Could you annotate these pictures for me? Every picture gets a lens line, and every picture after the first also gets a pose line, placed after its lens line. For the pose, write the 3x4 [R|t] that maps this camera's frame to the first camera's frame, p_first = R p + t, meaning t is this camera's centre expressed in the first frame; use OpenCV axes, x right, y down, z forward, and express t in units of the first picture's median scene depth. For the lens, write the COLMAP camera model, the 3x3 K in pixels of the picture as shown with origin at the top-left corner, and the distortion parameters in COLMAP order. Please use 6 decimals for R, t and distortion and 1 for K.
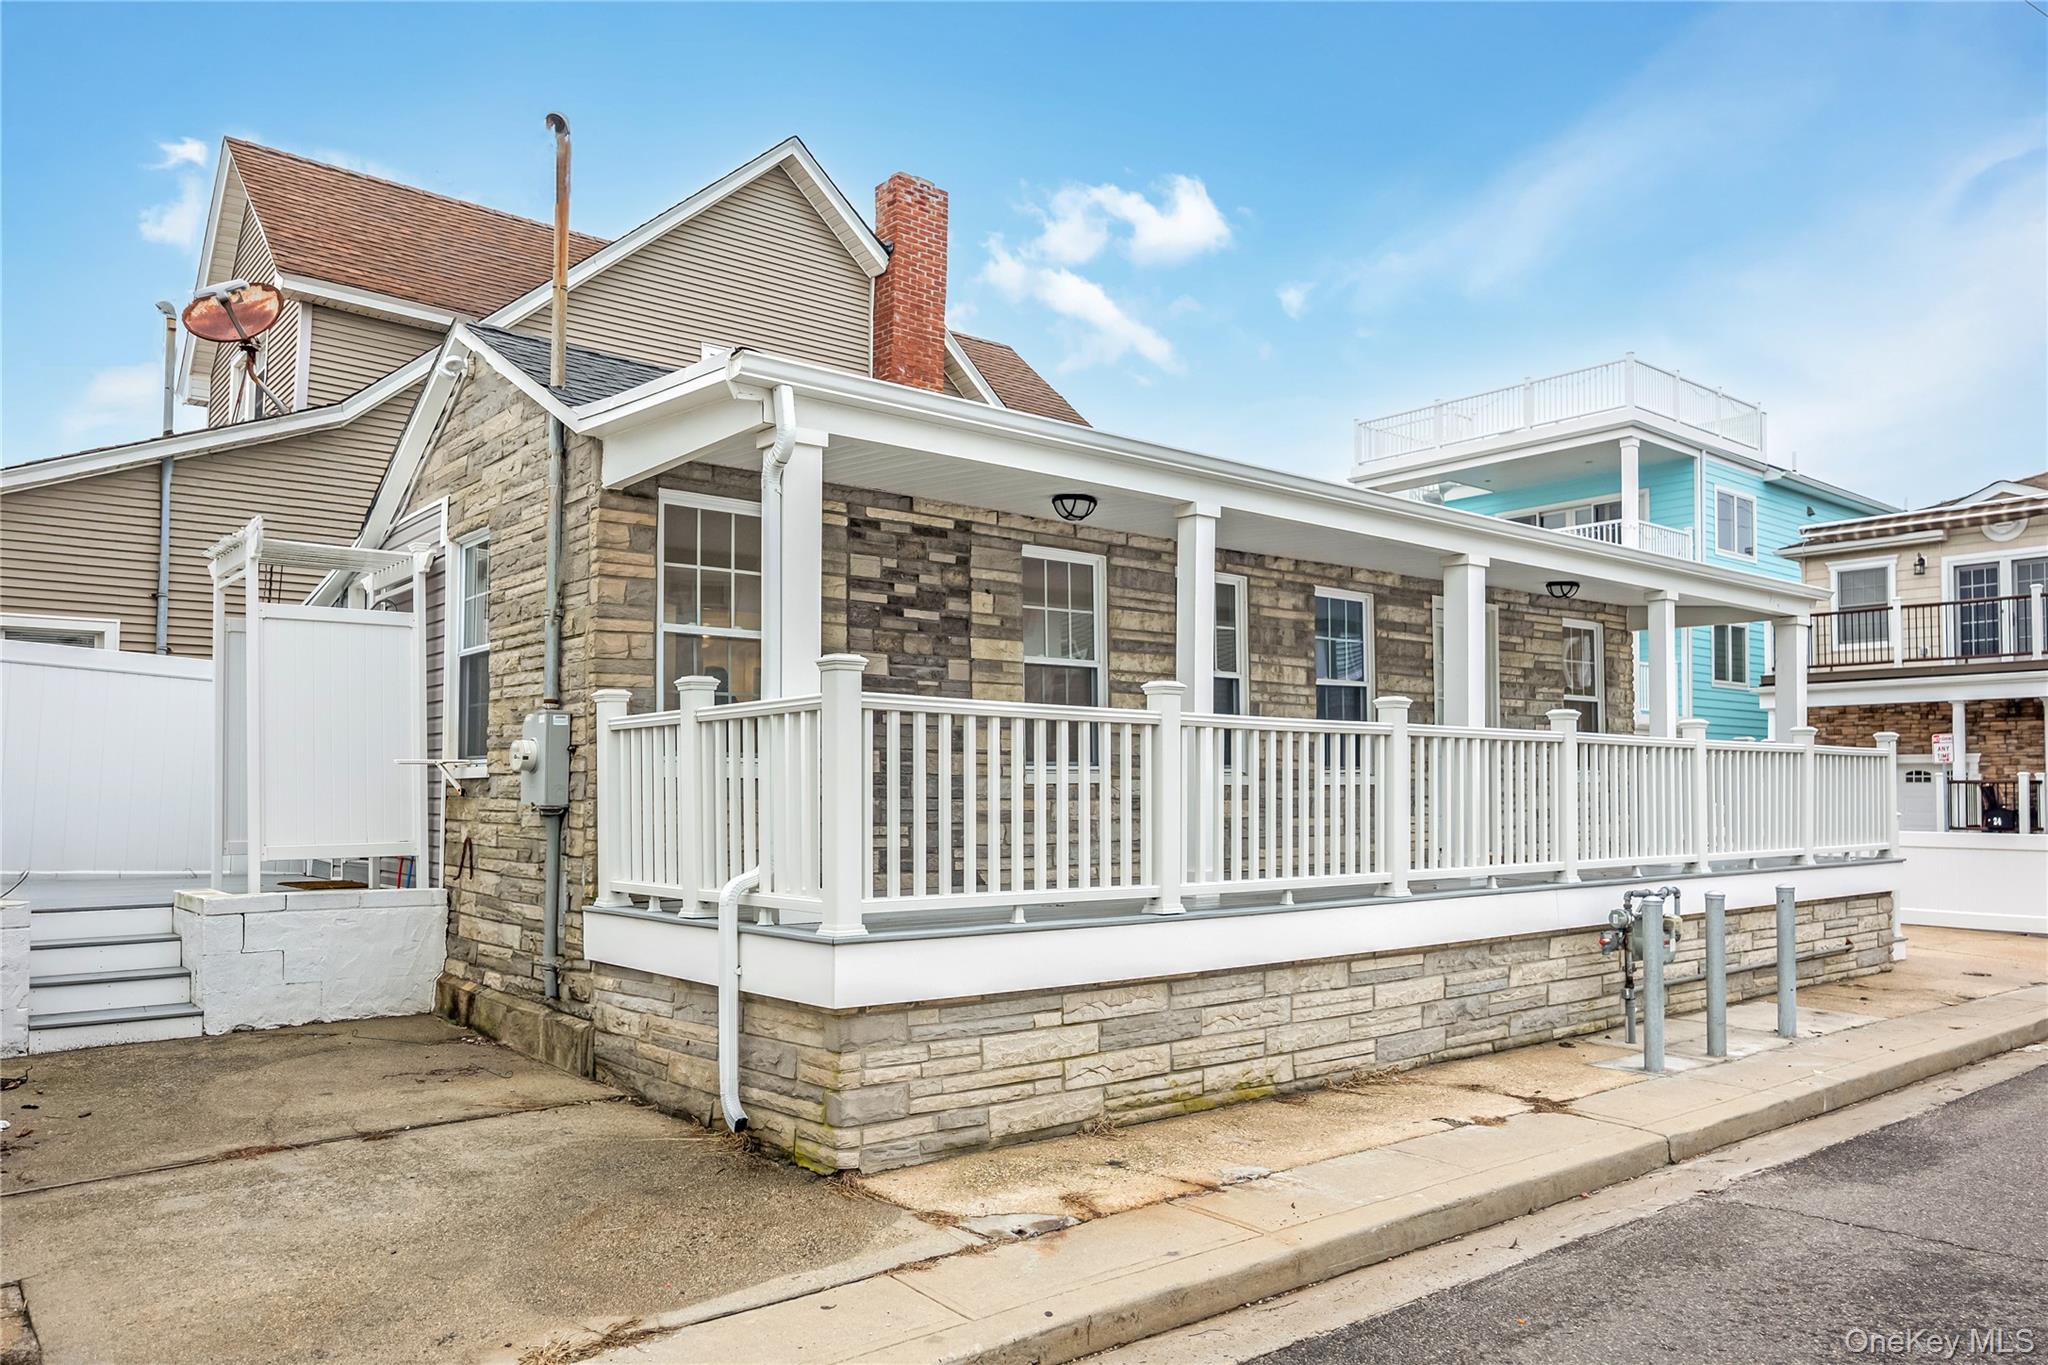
lens RADIAL K [[1419.2, 0, 1023.8], [0, 1419.2, 779.7], [0, 0, 1]] dist [-0.004956, -0.000879]
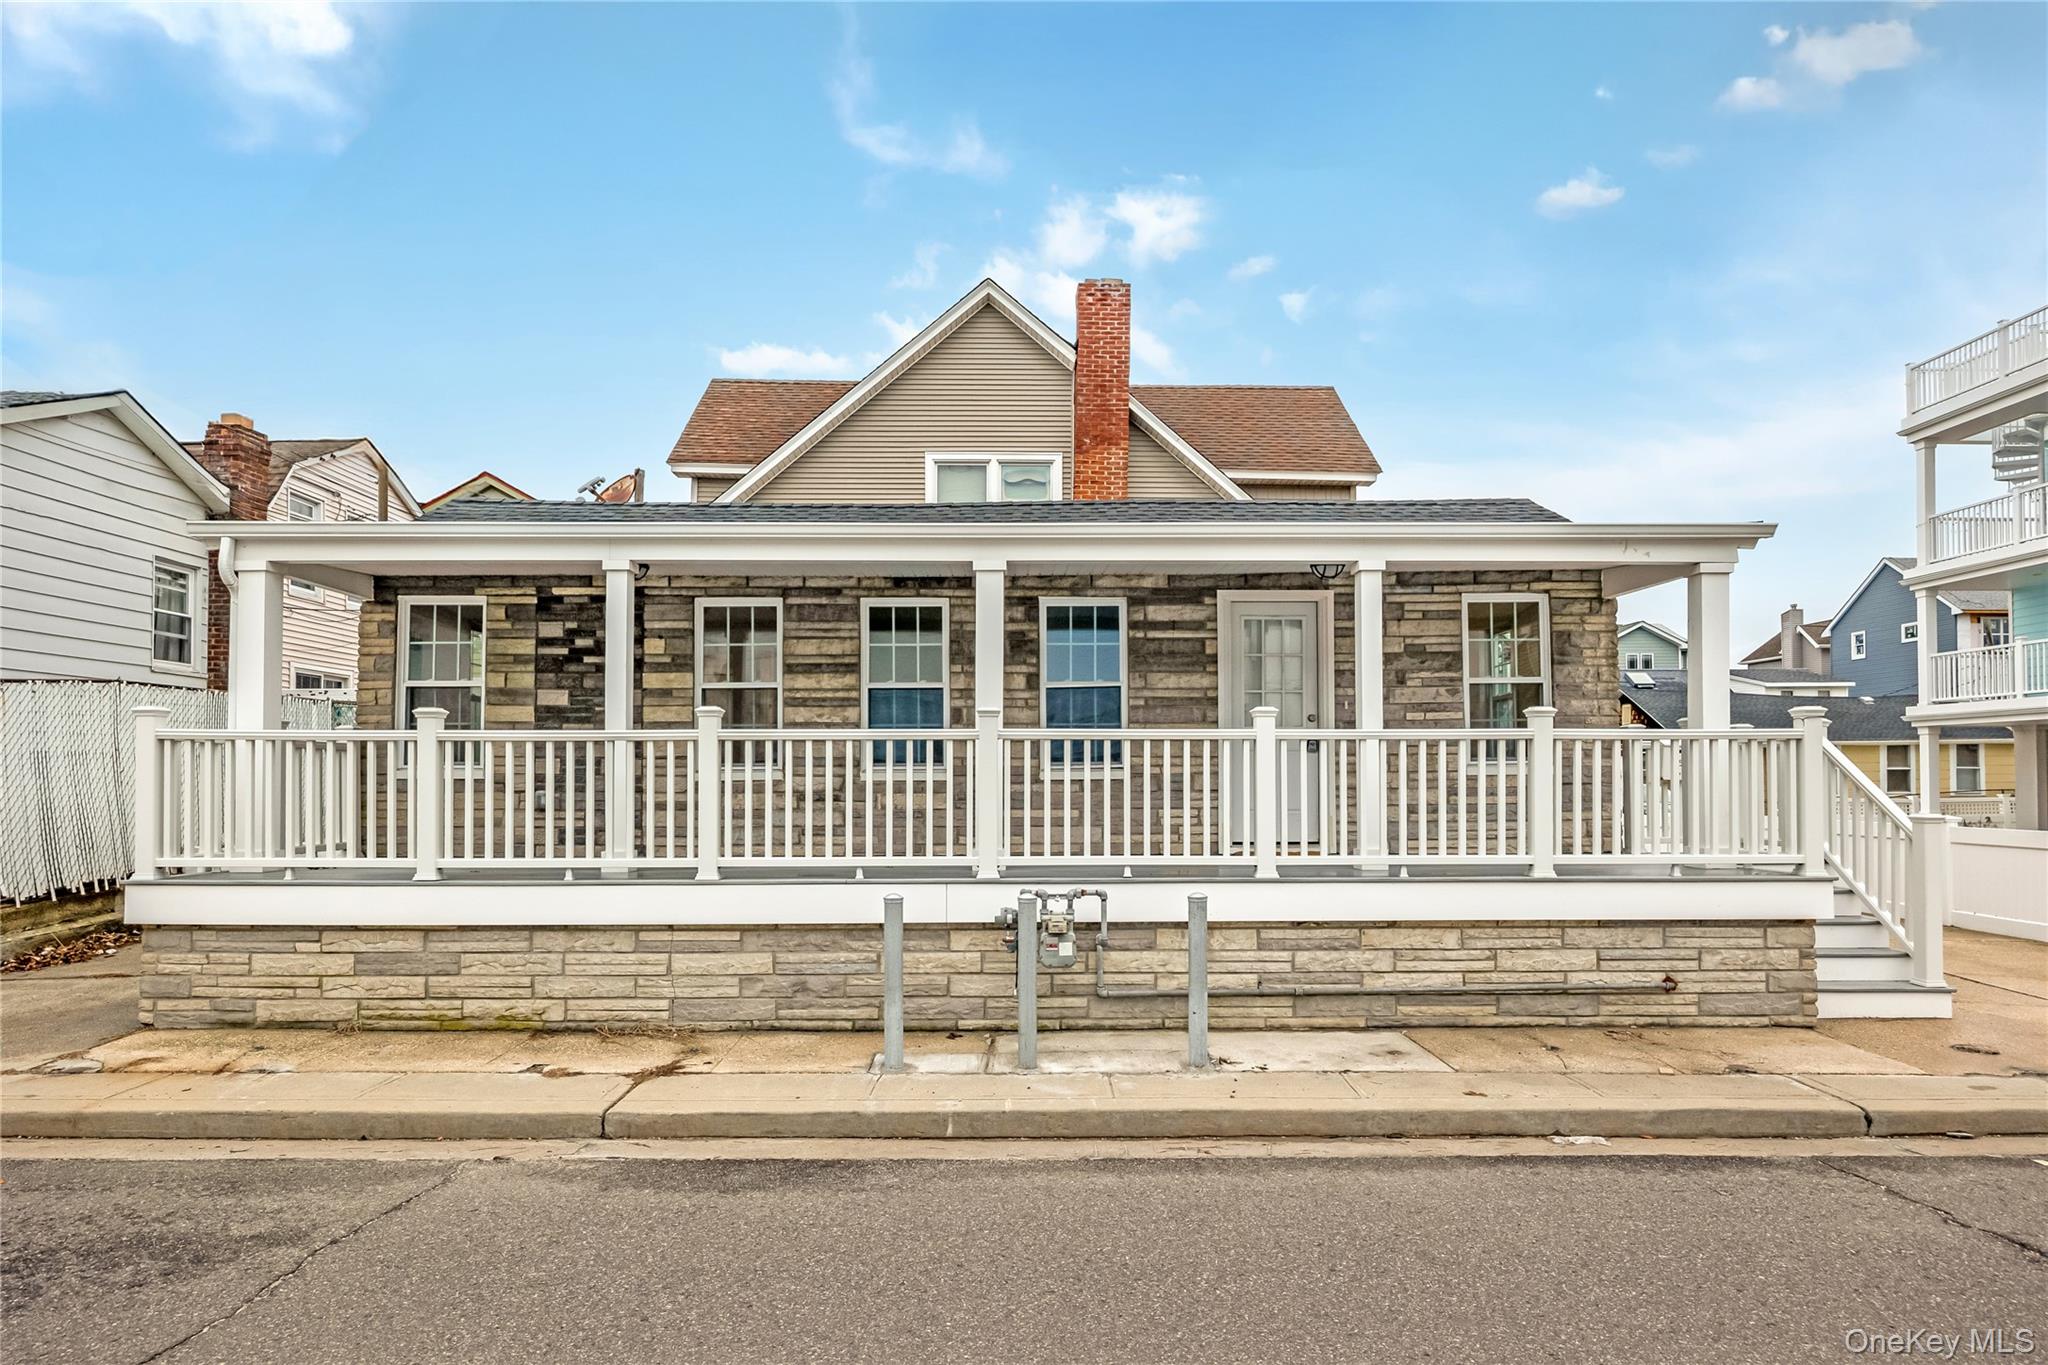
lens RADIAL K [[1114.4, 0, 1026.5], [0, 1114.4, 782.8], [0, 0, 1]] dist [-0.003562, -0.000511]
pose [[0.780084, -0.001264, -0.625673, 1.073474], [0.008152, 0.999934, 0.008144, -0.001862], [0.625621, -0.011454, 0.780043, 0.473720]]
